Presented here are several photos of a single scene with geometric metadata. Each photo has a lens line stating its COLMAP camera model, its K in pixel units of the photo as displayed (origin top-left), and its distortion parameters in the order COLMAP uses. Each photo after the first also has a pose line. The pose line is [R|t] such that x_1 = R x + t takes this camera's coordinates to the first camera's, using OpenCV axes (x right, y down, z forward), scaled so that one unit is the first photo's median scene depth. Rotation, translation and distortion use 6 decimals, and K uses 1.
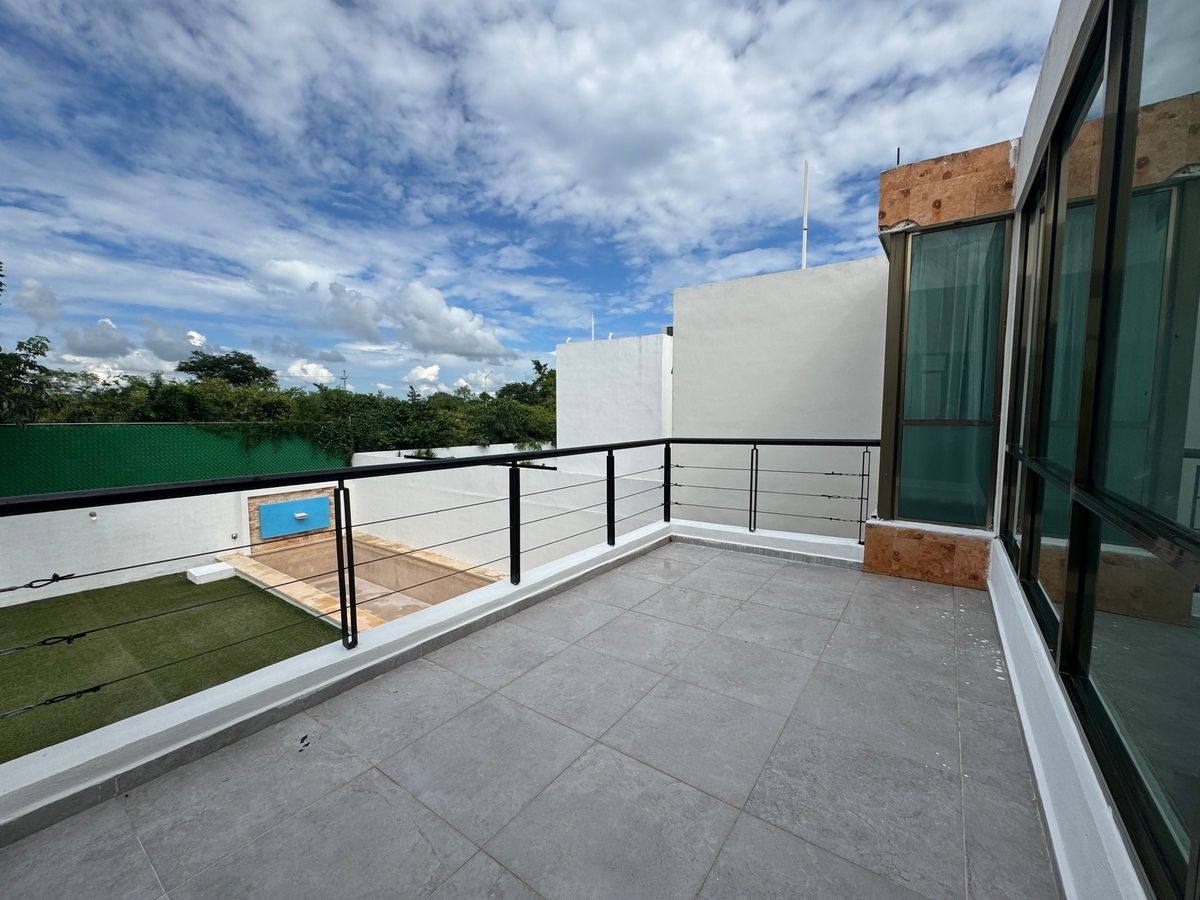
lens RADIAL K [[479.0, 0, 601.4], [0, 479.0, 449.9], [0, 0, 1]] dist [-0.003805, 0.000302]
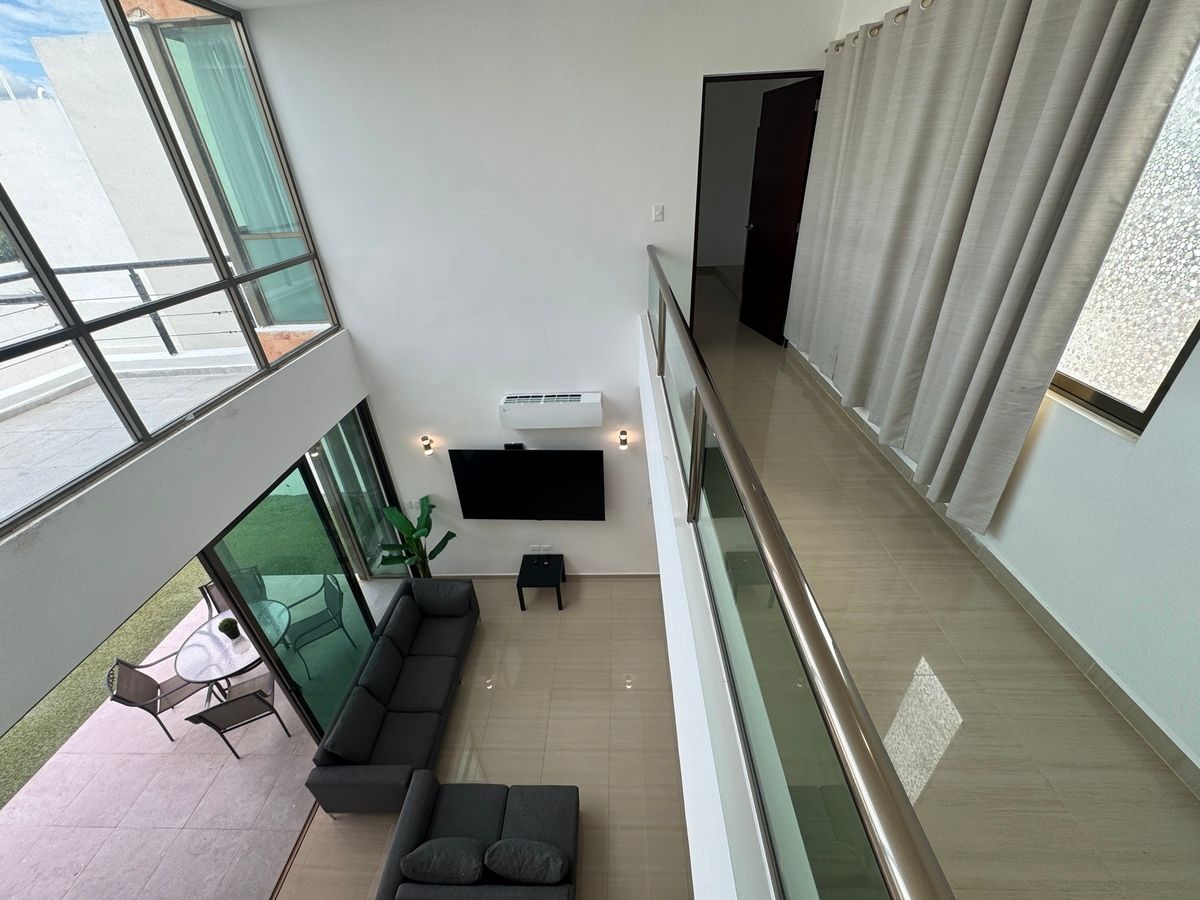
lens RADIAL K [[479.0, 0, 601.1], [0, 479.0, 448.4], [0, 0, 1]] dist [-0.003805, 0.000302]
pose [[0.828858, -0.313578, 0.463319, 0.166466], [0.086897, 0.890263, 0.447081, -0.011390], [-0.552670, -0.330305, 0.765150, -0.124736]]
